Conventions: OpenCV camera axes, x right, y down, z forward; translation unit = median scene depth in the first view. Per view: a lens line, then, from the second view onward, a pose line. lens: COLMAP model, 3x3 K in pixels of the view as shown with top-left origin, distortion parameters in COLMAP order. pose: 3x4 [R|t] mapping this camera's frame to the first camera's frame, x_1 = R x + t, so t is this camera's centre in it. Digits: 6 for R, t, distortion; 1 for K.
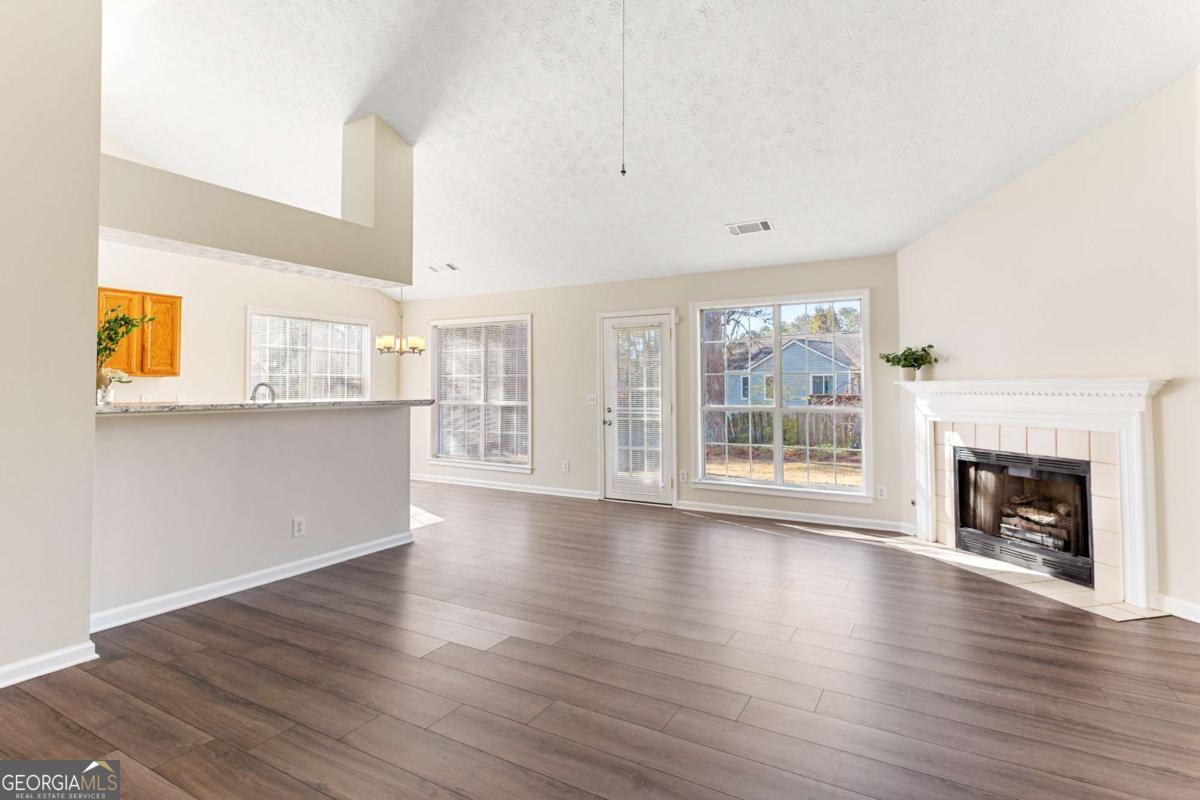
lens RADIAL K [[609.1, 0, 601.3], [0, 609.1, 397.0], [0, 0, 1]] dist [-0.001927, 0.000017]
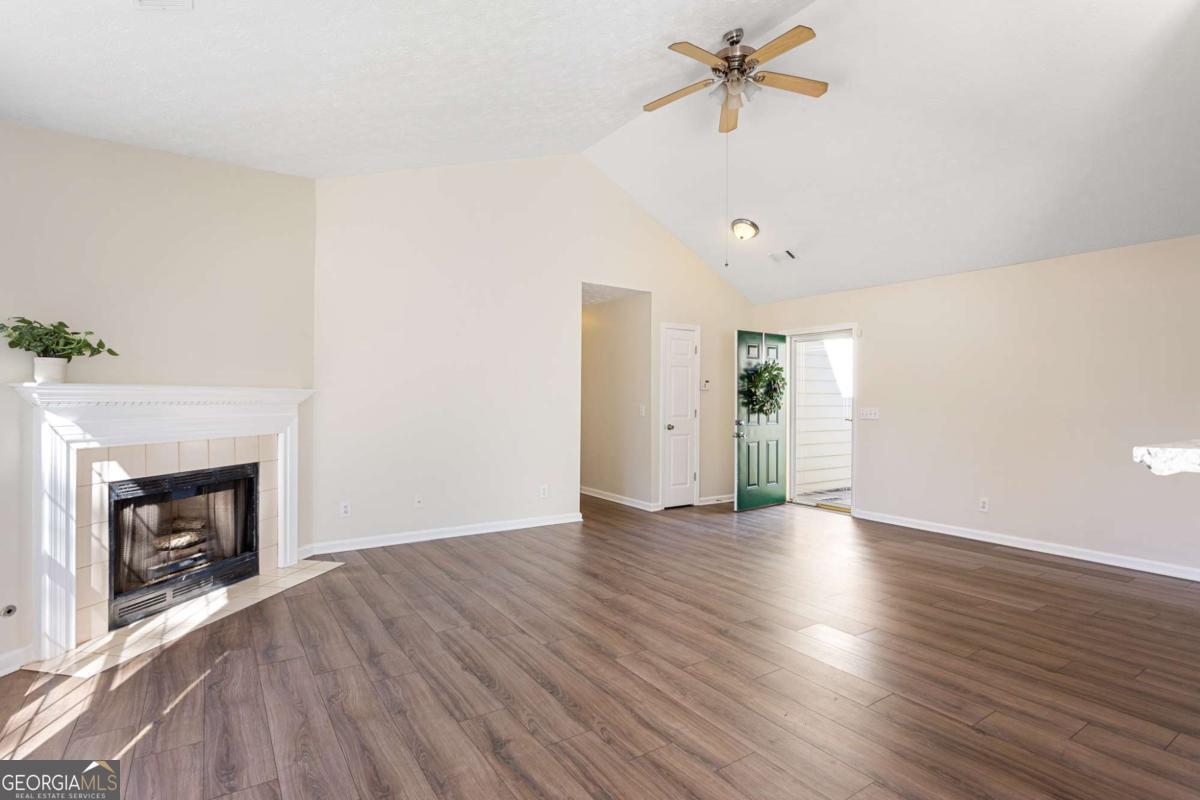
lens RADIAL K [[609.1, 0, 601.9], [0, 609.1, 400.2], [0, 0, 1]] dist [-0.001927, 0.000017]
pose [[-0.897945, -0.003917, 0.440090, -0.208387], [0.000671, 0.999947, 0.010270, -0.016225], [-0.440107, 0.009518, -0.897895, 1.414748]]
